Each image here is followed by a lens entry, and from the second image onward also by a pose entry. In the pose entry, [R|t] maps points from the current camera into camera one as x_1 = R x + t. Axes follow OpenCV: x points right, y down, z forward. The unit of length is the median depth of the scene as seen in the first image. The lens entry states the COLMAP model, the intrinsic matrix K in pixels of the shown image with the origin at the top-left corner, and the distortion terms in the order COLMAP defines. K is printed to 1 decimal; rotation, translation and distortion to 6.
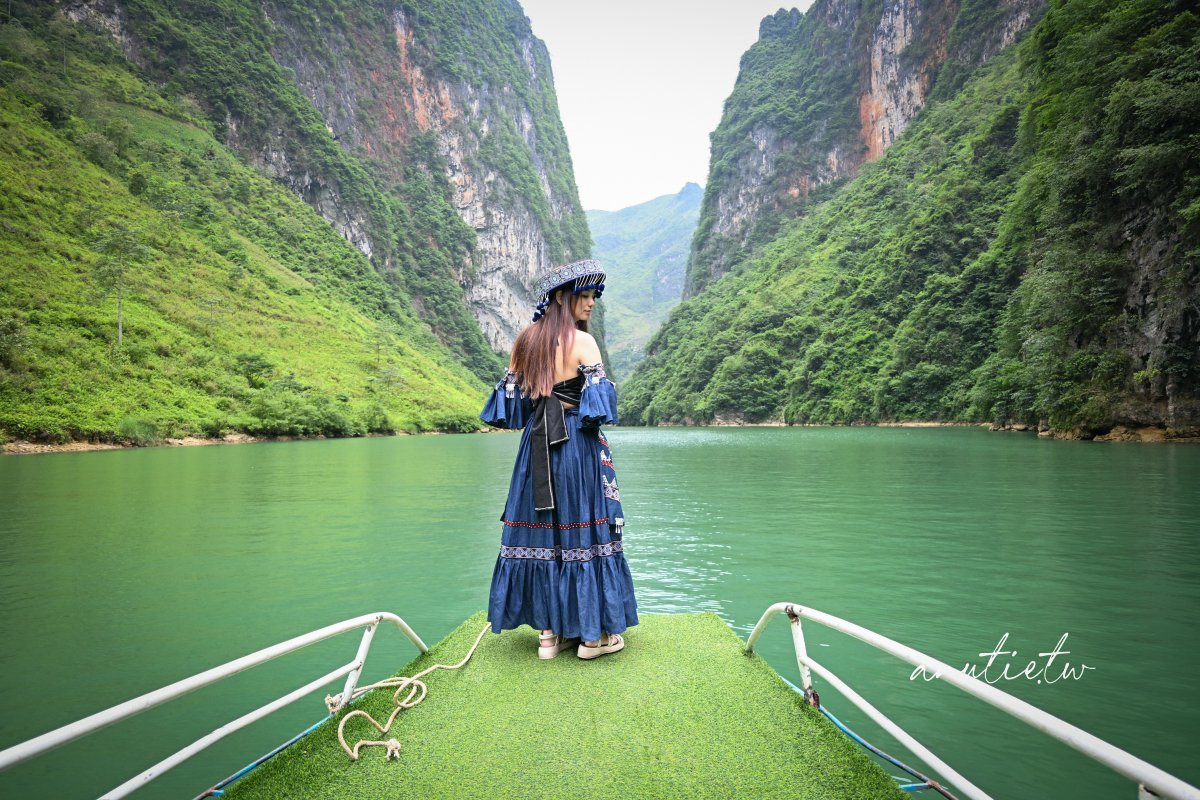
lens RADIAL K [[809.2, 0, 594.0], [0, 809.2, 403.4], [0, 0, 1]] dist [-0.006307, 0.000309]
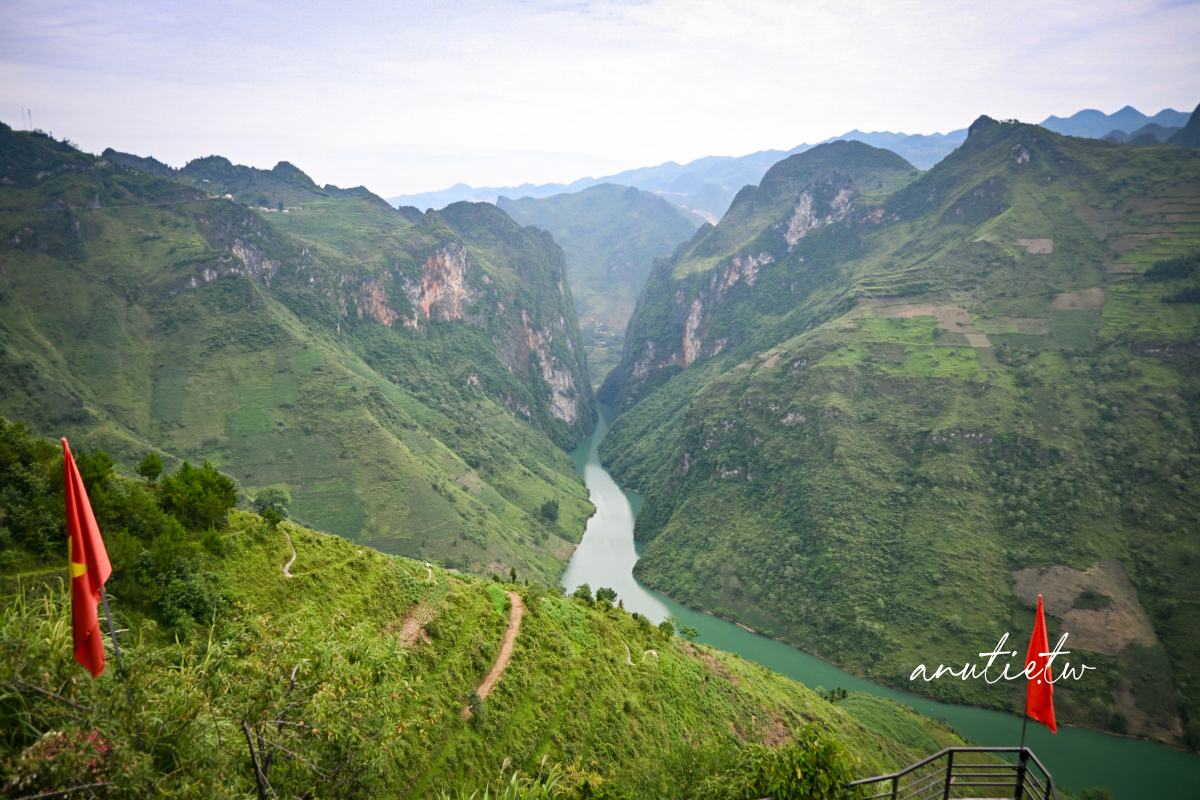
lens RADIAL K [[809.2, 0, 600.7], [0, 809.2, 397.8], [0, 0, 1]] dist [-0.006307, 0.000309]
pose [[0.997341, -0.009905, 0.072194, -0.175924], [-0.005938, 0.976379, 0.215982, -0.783409], [-0.072628, -0.215837, 0.973725, -1.835425]]
